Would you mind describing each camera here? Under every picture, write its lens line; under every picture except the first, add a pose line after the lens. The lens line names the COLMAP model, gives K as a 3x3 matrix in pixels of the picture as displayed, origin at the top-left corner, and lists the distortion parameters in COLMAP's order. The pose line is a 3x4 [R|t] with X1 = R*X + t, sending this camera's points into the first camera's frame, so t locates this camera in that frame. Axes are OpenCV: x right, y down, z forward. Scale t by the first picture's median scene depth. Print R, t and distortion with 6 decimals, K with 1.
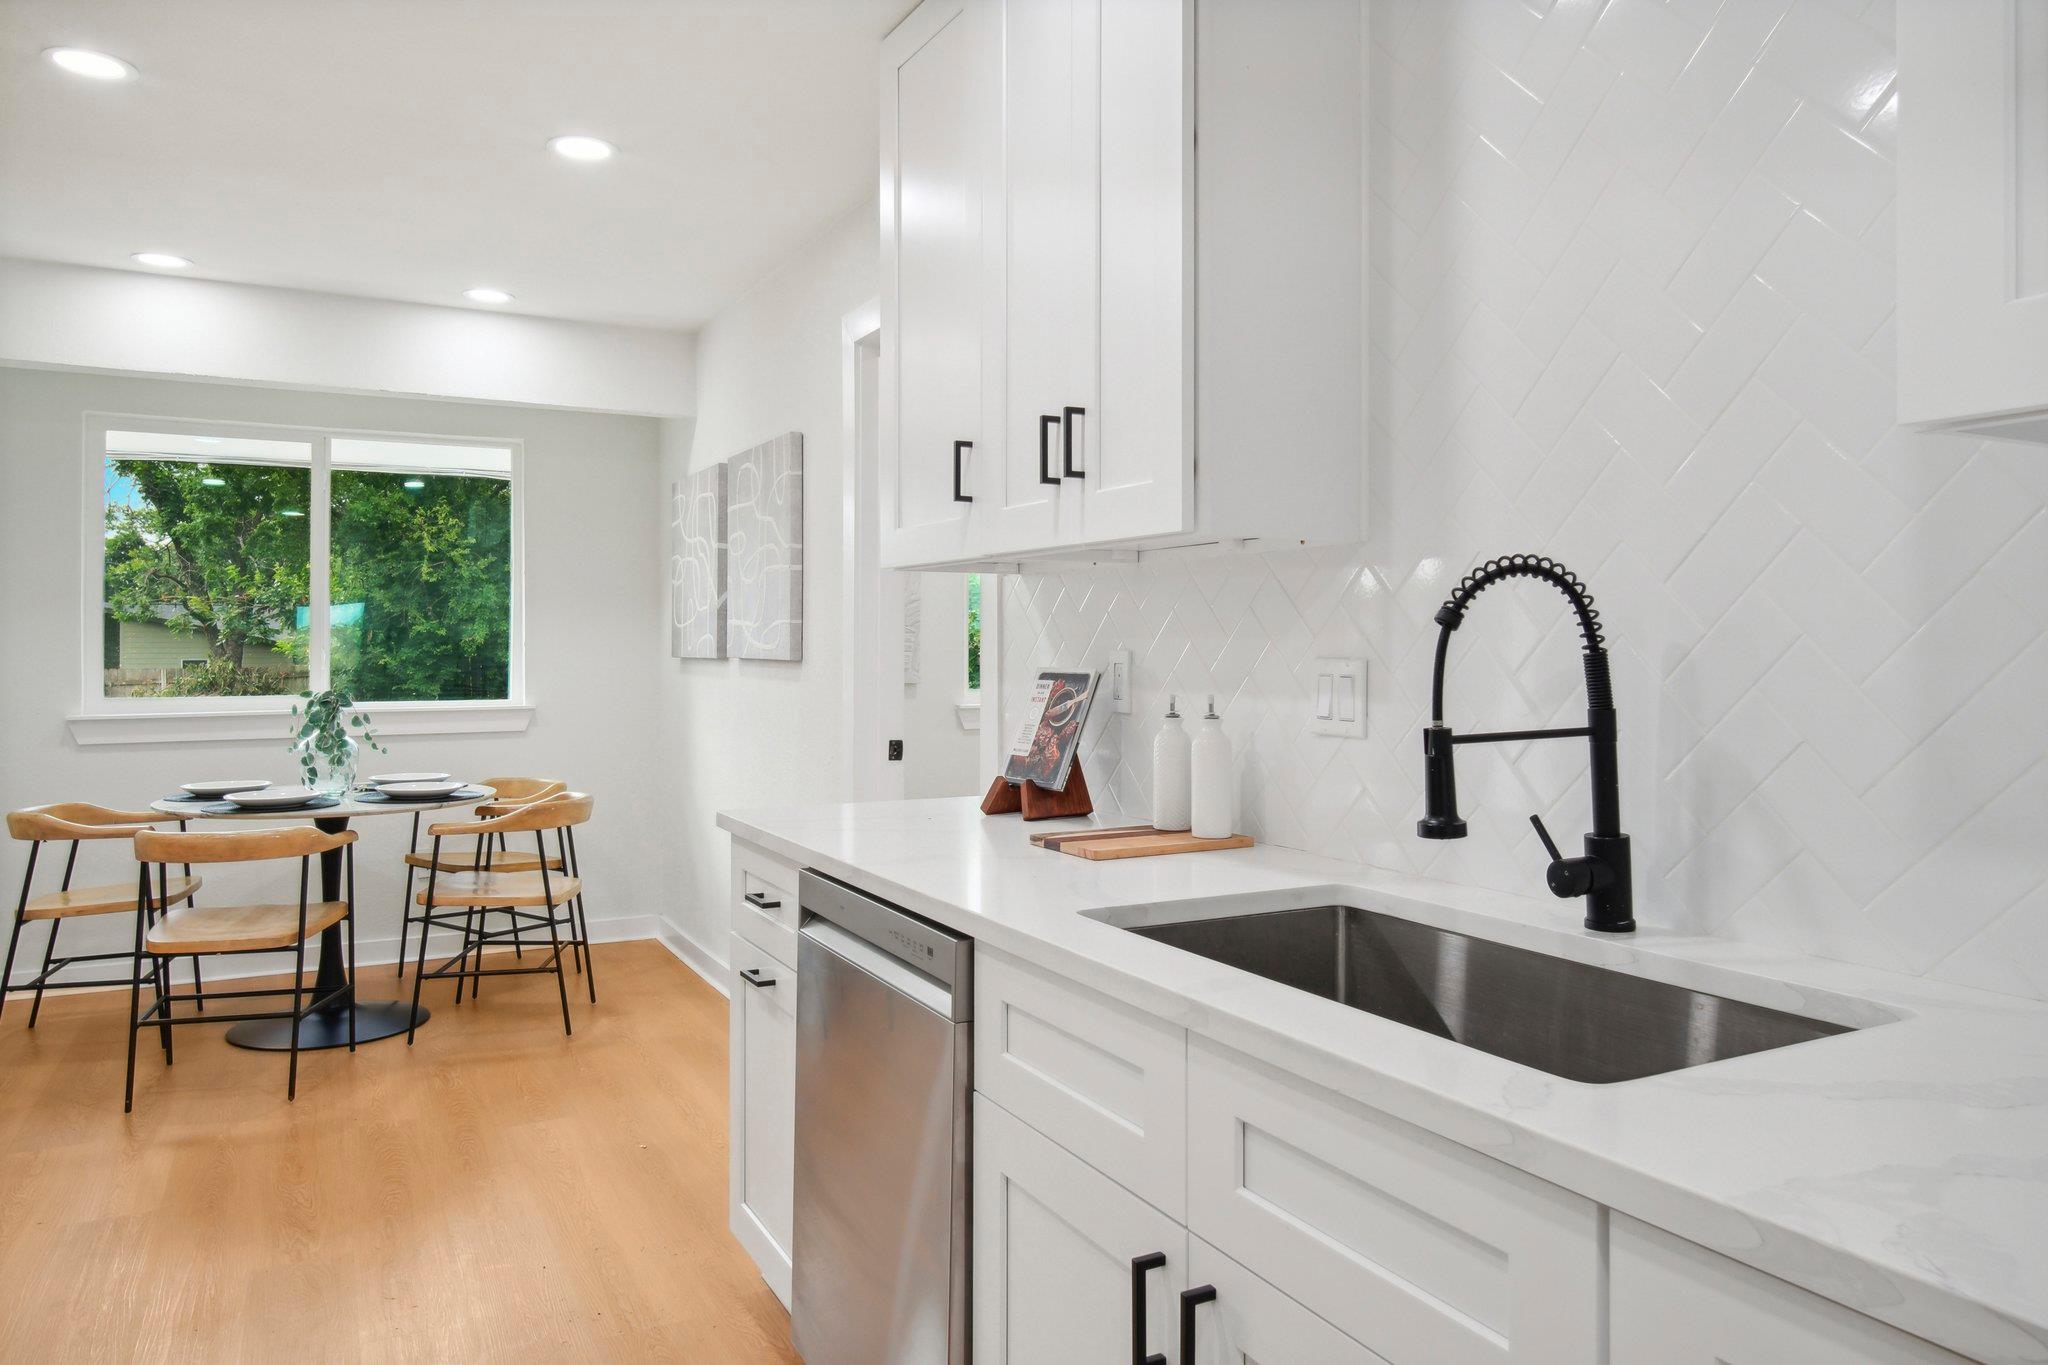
lens RADIAL K [[1360.8, 0, 1026.2], [0, 1360.8, 664.0], [0, 0, 1]] dist [-0.005431, -0.000315]
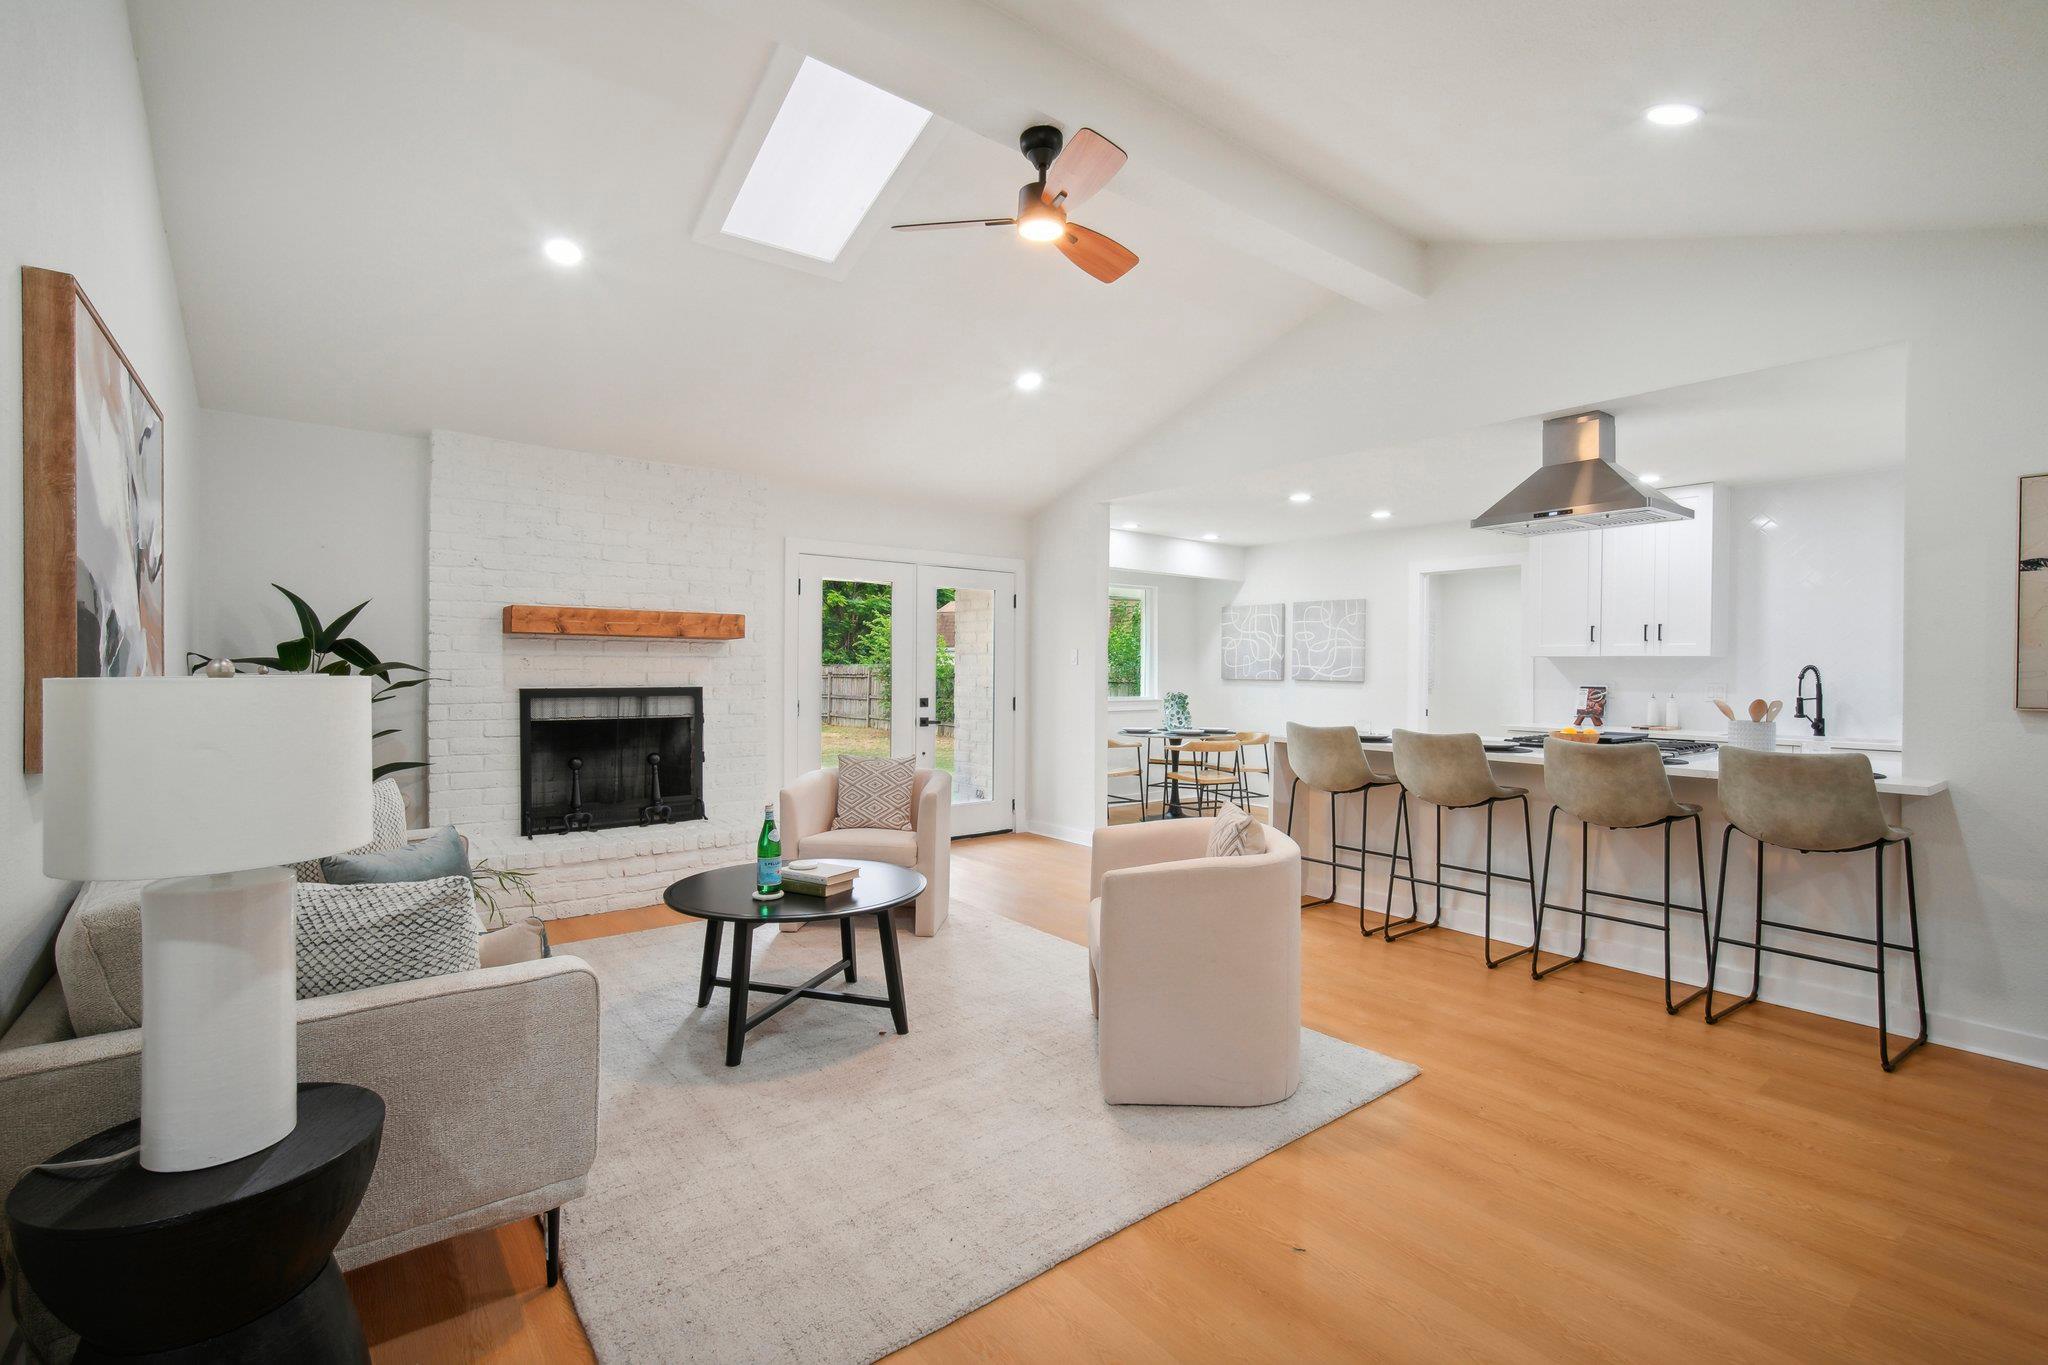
lens RADIAL K [[920.2, 0, 1019.9], [0, 920.2, 676.9], [0, 0, 1]] dist [-0.003761, 0.000070]
pose [[0.984184, 0.000482, 0.177149, -1.934756], [-0.000613, 1.000000, 0.000687, -0.020542], [-0.177149, -0.000785, 0.984184, -1.157774]]
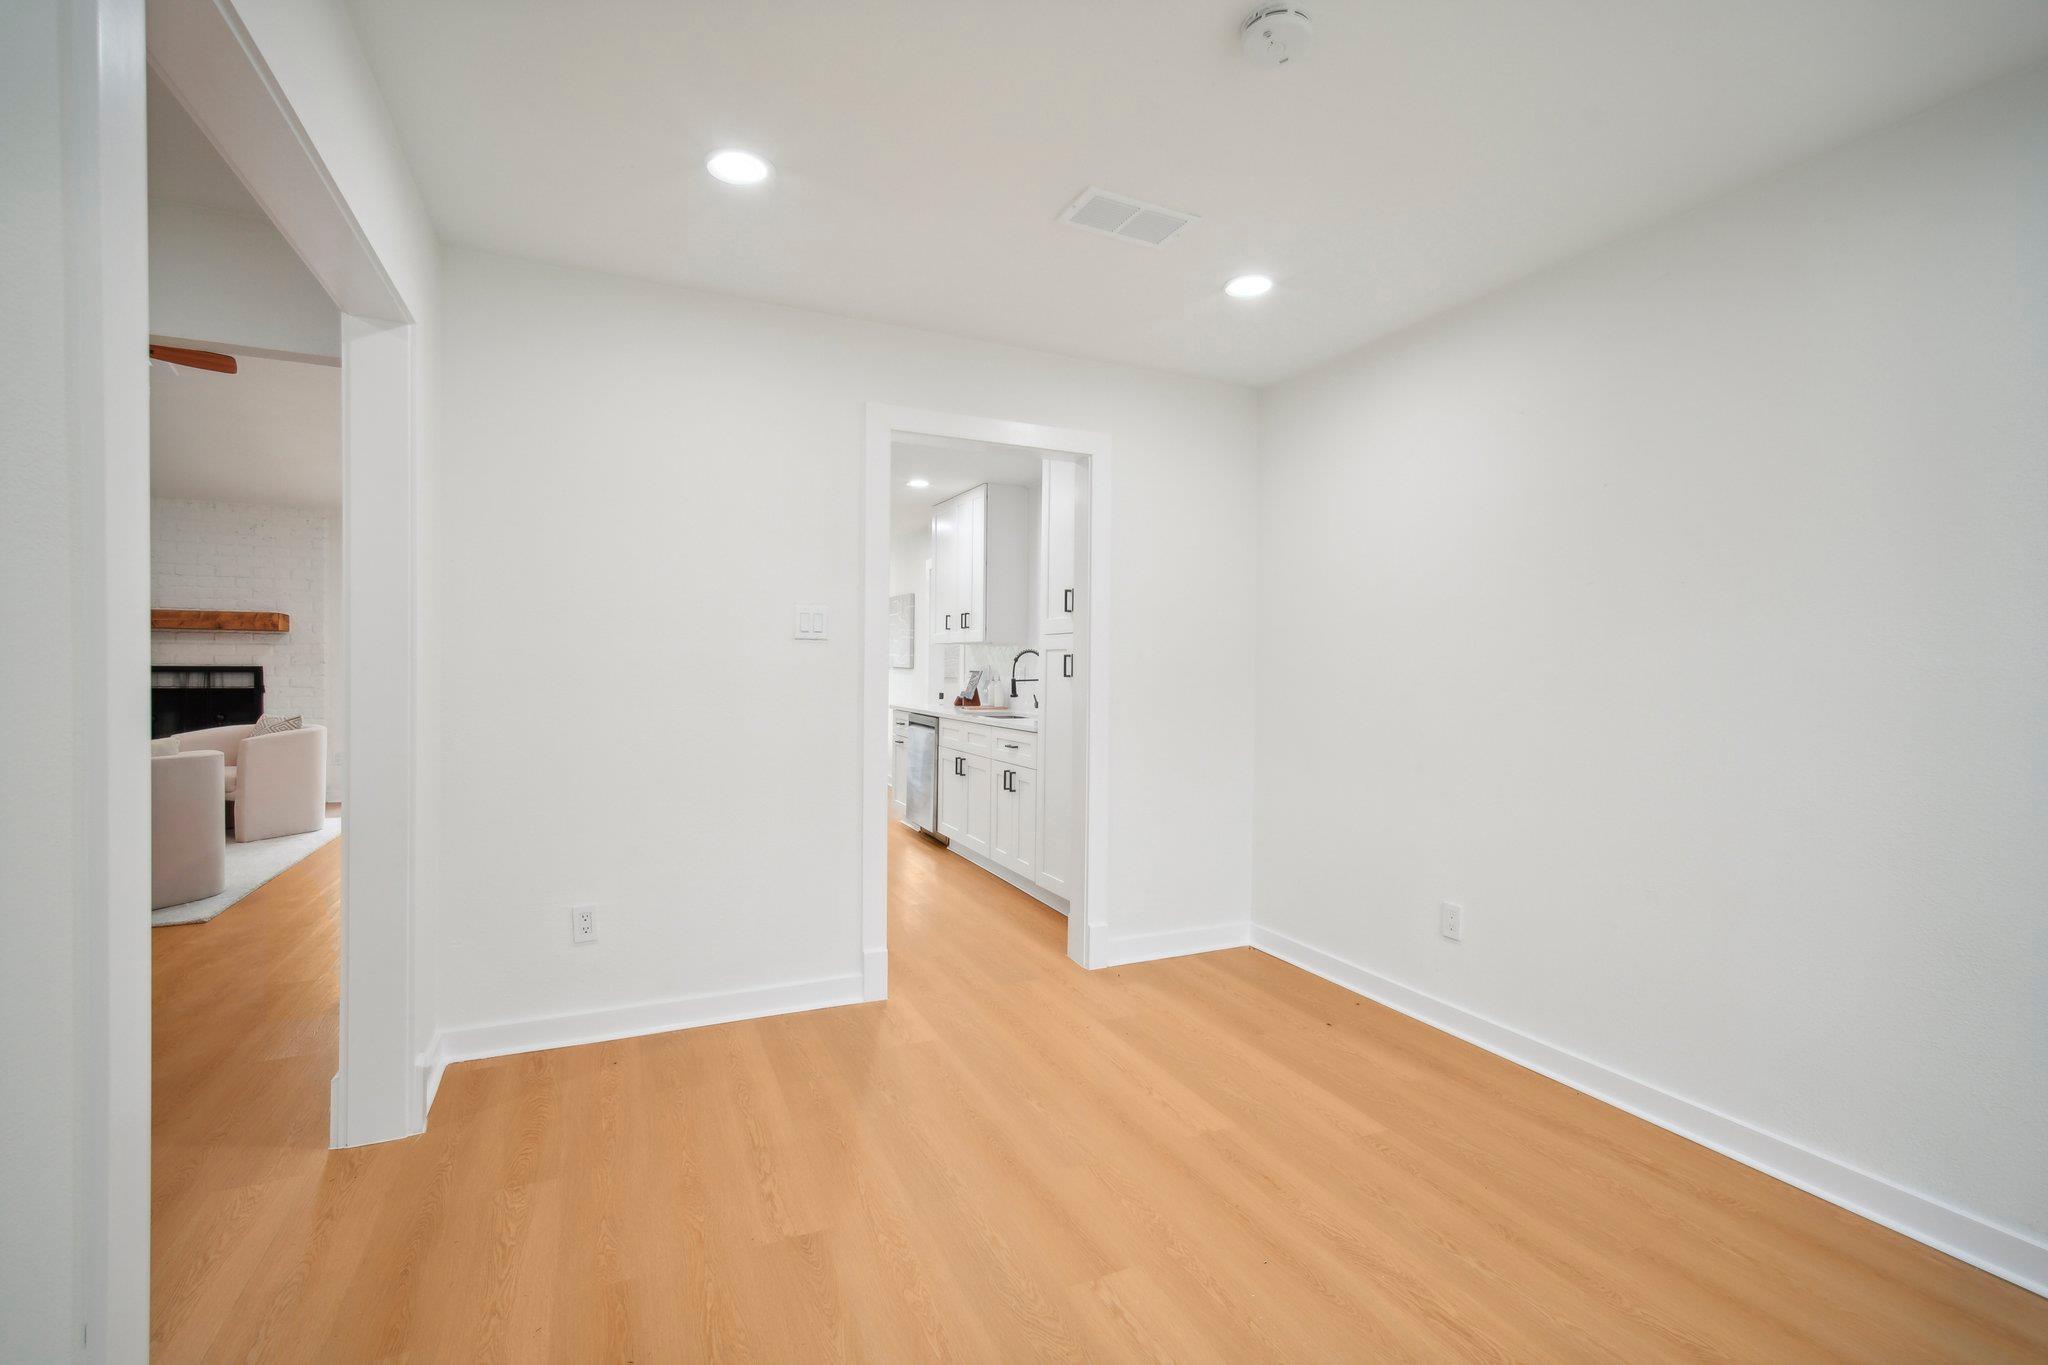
lens RADIAL K [[920.2, 0, 1041.4], [0, 920.2, 677.1], [0, 0, 1]] dist [-0.003761, 0.000070]
pose [[0.999192, 0.005837, -0.039753, 0.335629], [-0.005691, 0.999977, 0.003783, 0.014581], [0.039774, -0.003554, 0.999202, -1.727126]]
